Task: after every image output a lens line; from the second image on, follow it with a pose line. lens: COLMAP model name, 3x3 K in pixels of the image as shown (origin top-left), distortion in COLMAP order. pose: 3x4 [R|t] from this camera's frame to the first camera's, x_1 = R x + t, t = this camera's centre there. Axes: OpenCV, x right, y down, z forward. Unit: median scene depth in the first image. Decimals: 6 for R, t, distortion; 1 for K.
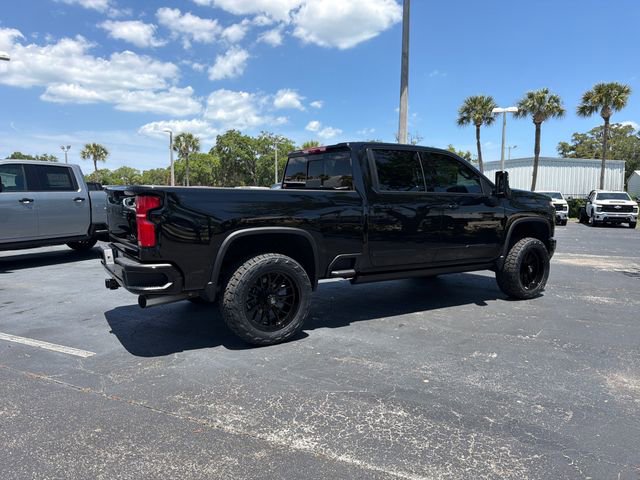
lens RADIAL K [[455.9, 0, 319.5], [0, 455.9, 241.2], [0, 0, 1]] dist [0.040305, -0.049527]
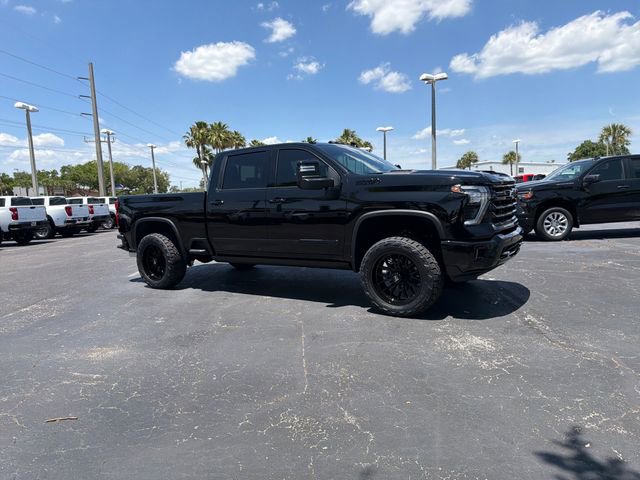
lens RADIAL K [[456.8, 0, 314.3], [0, 456.8, 244.9], [0, 0, 1]] dist [0.028336, -0.033268]
pose [[0.402440, 0.068559, -0.912876, 1.108004], [-0.033543, 0.997626, 0.060137, -0.034887], [0.914832, 0.006419, 0.403784, 0.575341]]
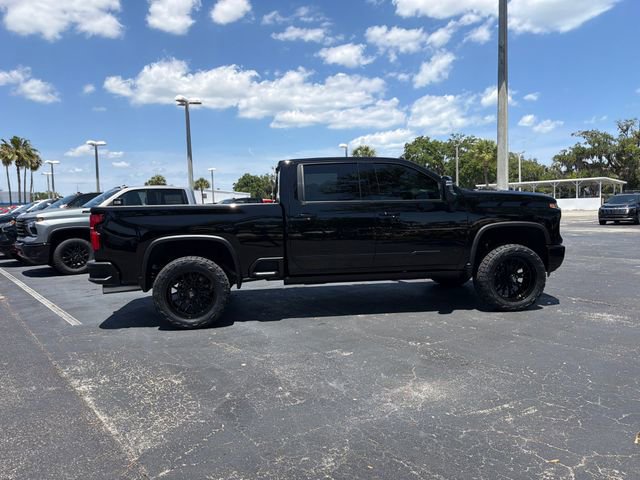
lens RADIAL K [[455.9, 0, 316.9], [0, 455.9, 239.2], [0, 0, 1]] dist [0.040305, -0.049527]
pose [[0.902960, -0.004054, -0.429705, 0.505072], [-0.004060, 0.999830, -0.017964, 0.000436], [0.429705, 0.017965, 0.902791, 0.004459]]
